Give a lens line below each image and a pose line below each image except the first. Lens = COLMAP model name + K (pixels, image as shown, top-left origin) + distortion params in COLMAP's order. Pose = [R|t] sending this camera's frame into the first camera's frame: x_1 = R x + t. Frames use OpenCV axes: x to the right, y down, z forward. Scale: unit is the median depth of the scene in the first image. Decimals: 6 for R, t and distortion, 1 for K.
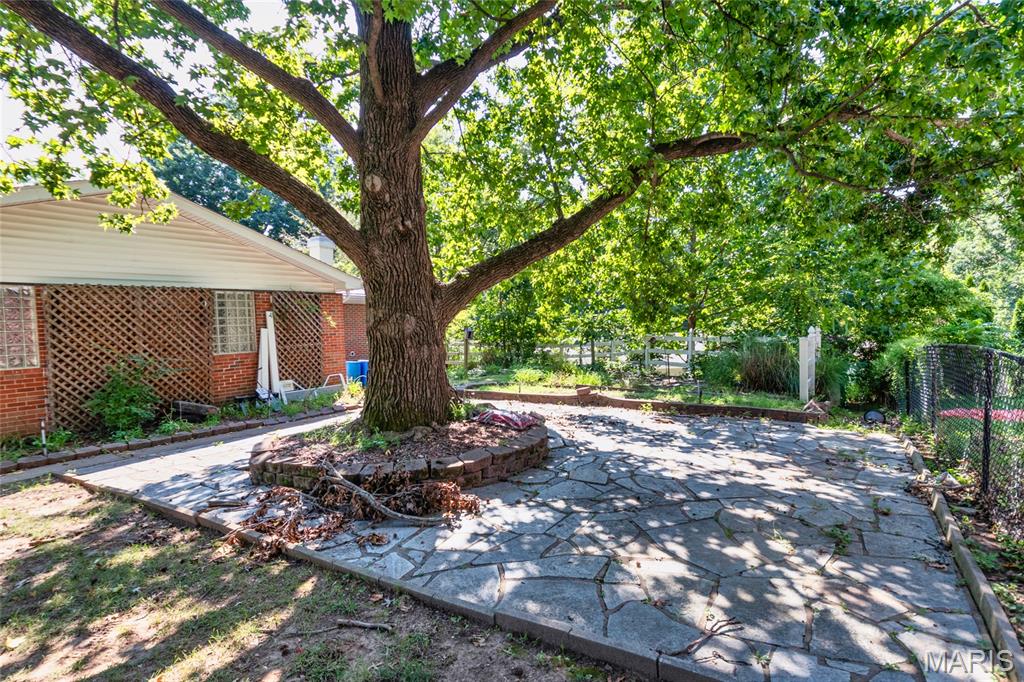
lens RADIAL K [[489.1, 0, 518.4], [0, 489.1, 308.5], [0, 0, 1]] dist [-0.000792, 0.000038]
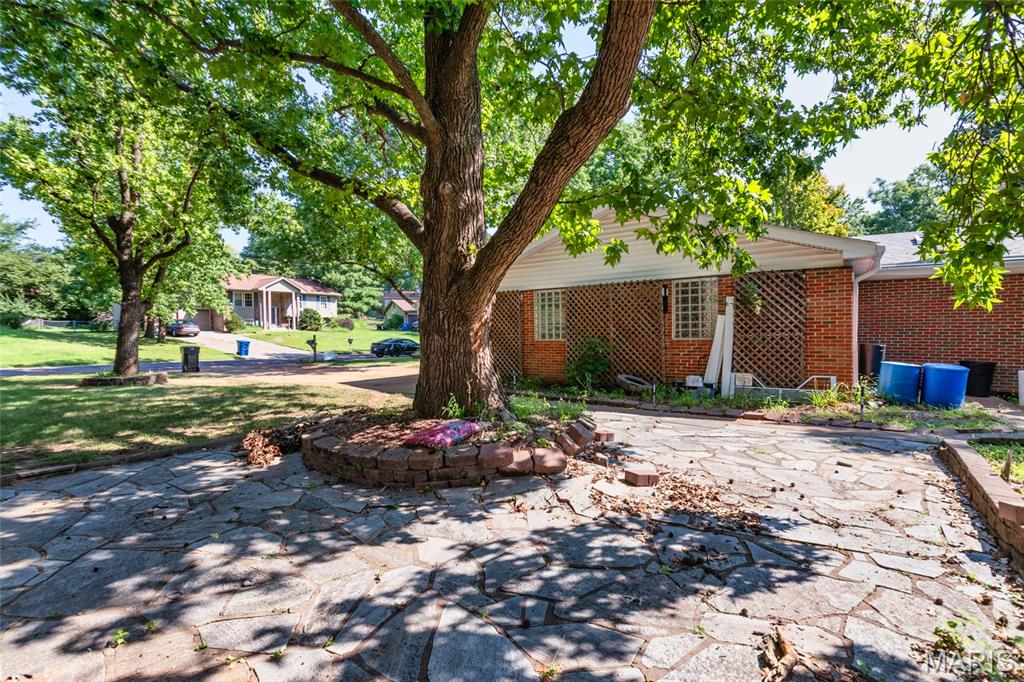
lens RADIAL K [[485.0, 0, 536.1], [0, 485.0, 329.1], [0, 0, 1]] dist [-0.003251, -0.000751]
pose [[-0.007727, 0.030543, -0.999504, 0.513221], [0.046432, 0.998466, 0.030152, 0.027529], [0.998892, -0.046176, -0.009133, 0.793488]]
